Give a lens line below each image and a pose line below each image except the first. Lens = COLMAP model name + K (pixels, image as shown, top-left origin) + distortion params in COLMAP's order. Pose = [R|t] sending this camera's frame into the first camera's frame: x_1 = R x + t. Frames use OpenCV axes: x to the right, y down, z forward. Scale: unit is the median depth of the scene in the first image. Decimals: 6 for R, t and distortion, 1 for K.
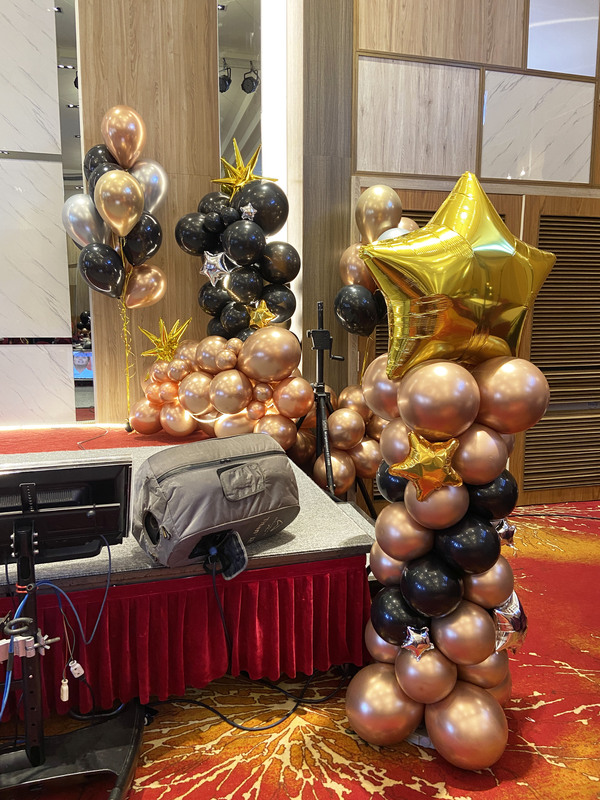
lens RADIAL K [[596.2, 0, 300.0], [0, 596.2, 400.0], [0, 0, 1]] dist [0.114970, -0.140238]
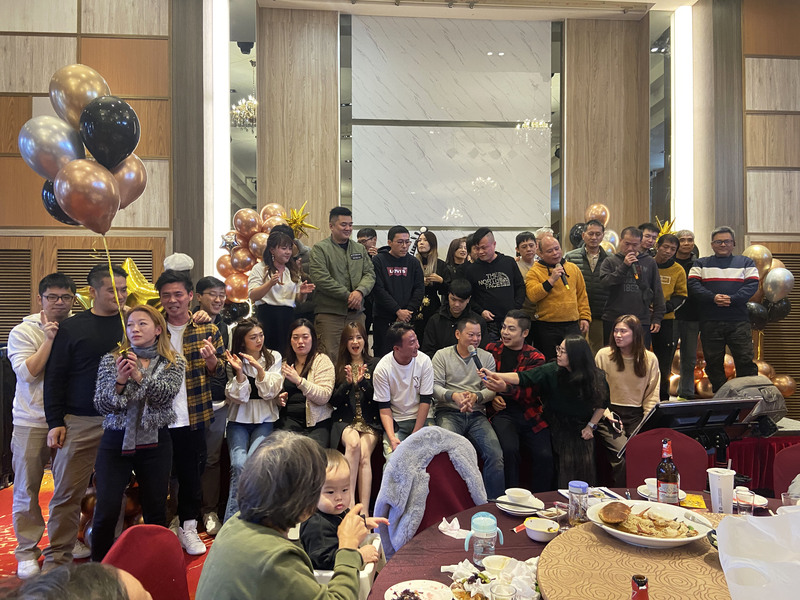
lens RADIAL K [[596.2, 0, 400.0], [0, 596.2, 300.0], [0, 0, 1]] dist [0.114970, -0.140238]
pose [[0.980575, -0.002993, -0.196119, -0.518434], [-0.028424, 0.987161, -0.157180, 0.096498], [0.194072, 0.159702, 0.967901, -0.787779]]
